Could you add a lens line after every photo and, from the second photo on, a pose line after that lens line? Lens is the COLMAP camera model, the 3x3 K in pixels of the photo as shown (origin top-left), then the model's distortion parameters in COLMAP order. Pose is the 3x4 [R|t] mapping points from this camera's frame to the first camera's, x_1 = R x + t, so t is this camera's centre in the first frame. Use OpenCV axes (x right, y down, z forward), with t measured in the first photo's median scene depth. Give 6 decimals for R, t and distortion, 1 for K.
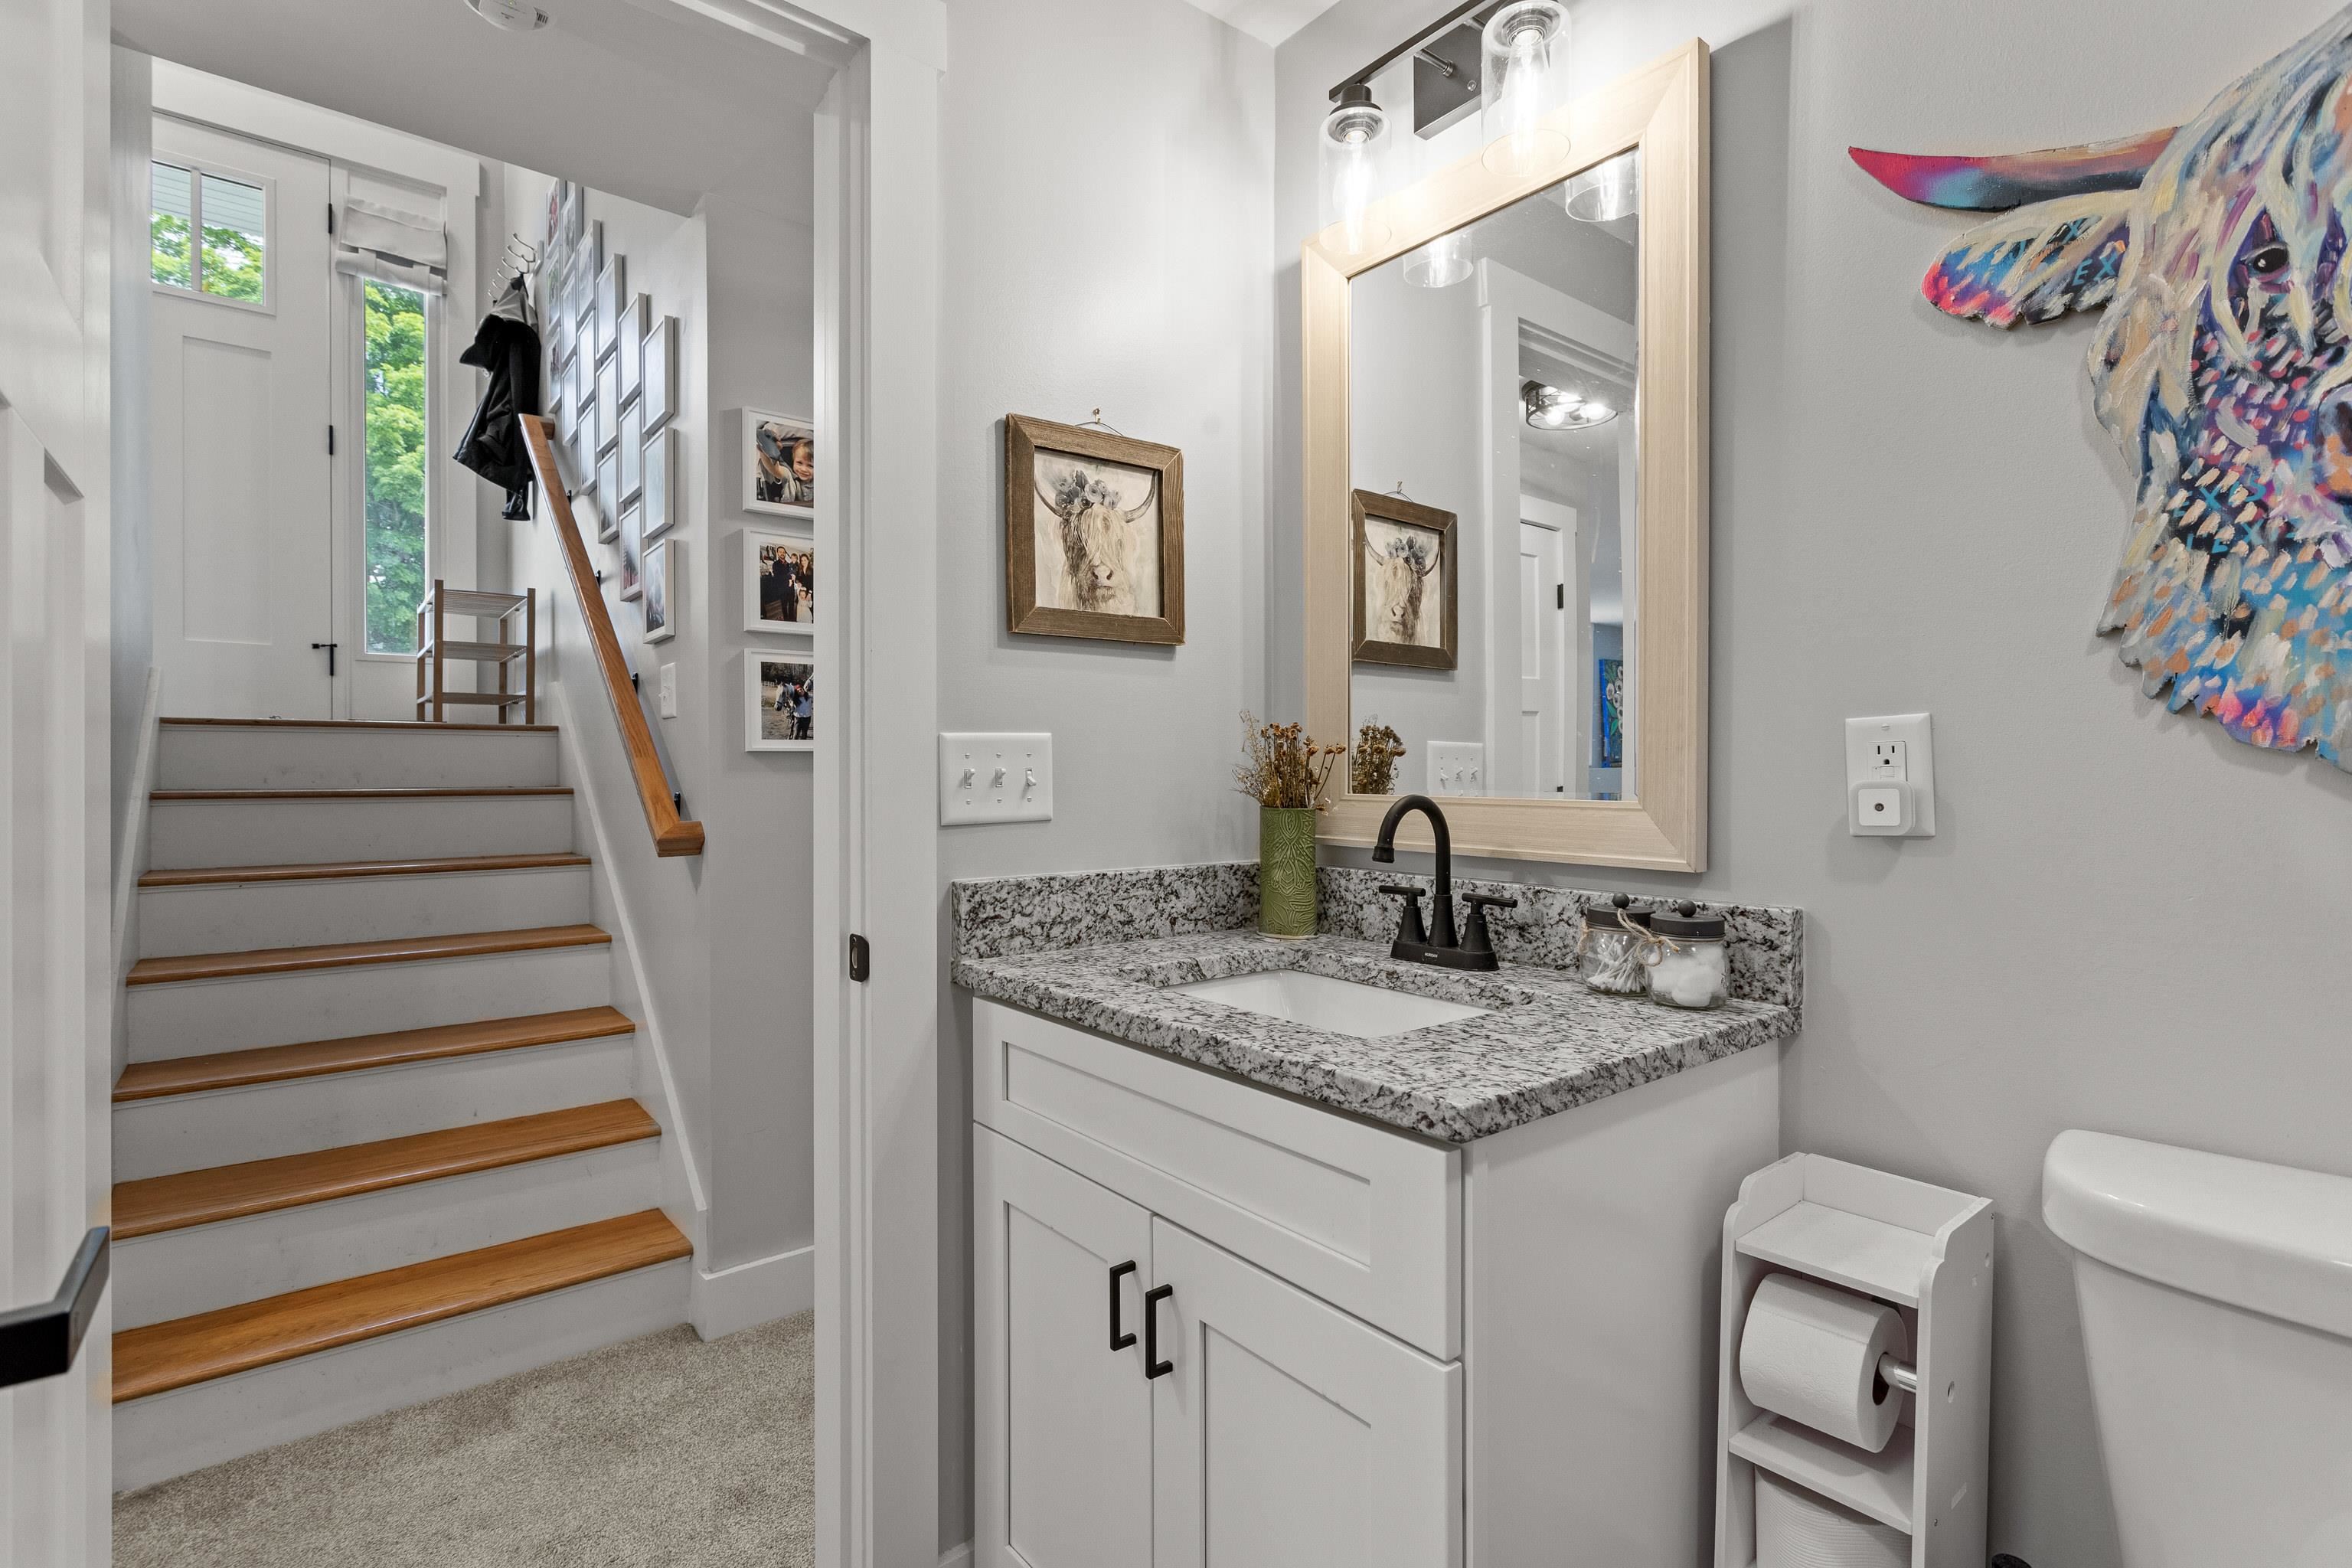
lens RADIAL K [[1114.3, 0, 1177.8], [0, 1114.3, 769.5], [0, 0, 1]] dist [-0.002219, 0.002324]
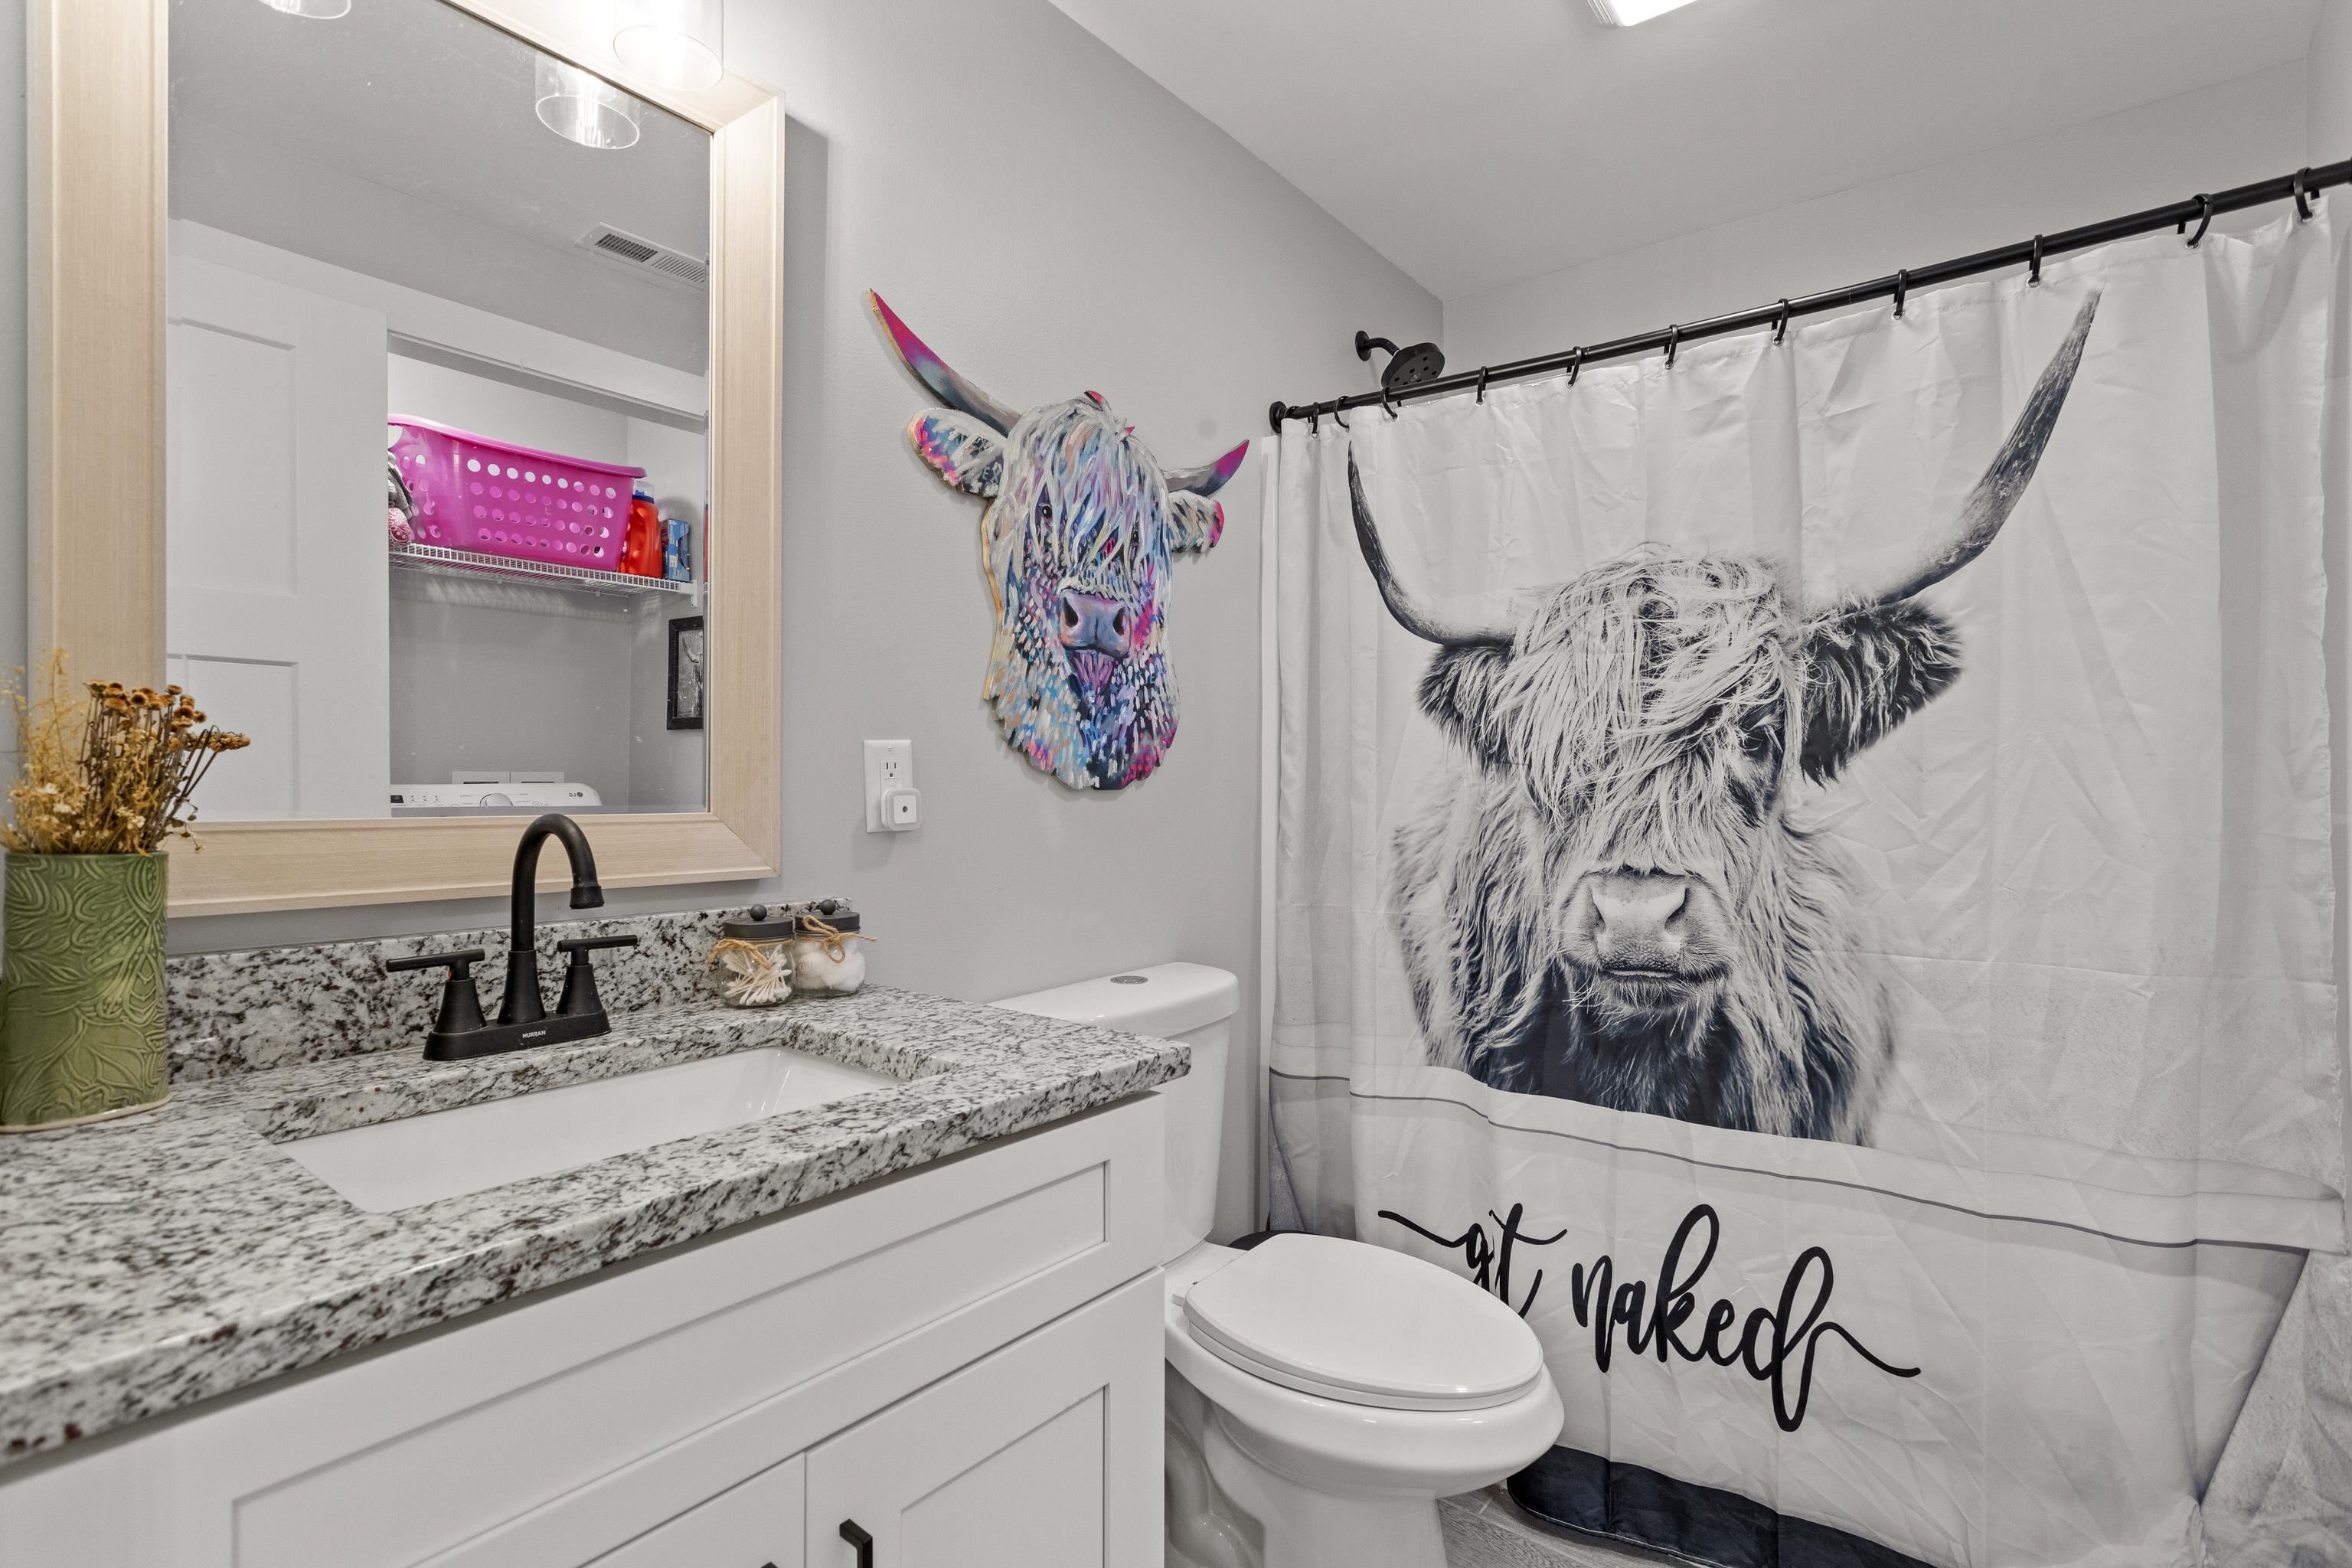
lens RADIAL K [[1114.3, 0, 1178.5], [0, 1114.3, 790.8], [0, 0, 1]] dist [-0.002219, 0.002324]
pose [[-0.216665, -0.007126, 0.976220, -0.807995], [-0.003117, 0.999973, 0.006608, 0.002125], [-0.976241, -0.001611, -0.216681, 1.053190]]
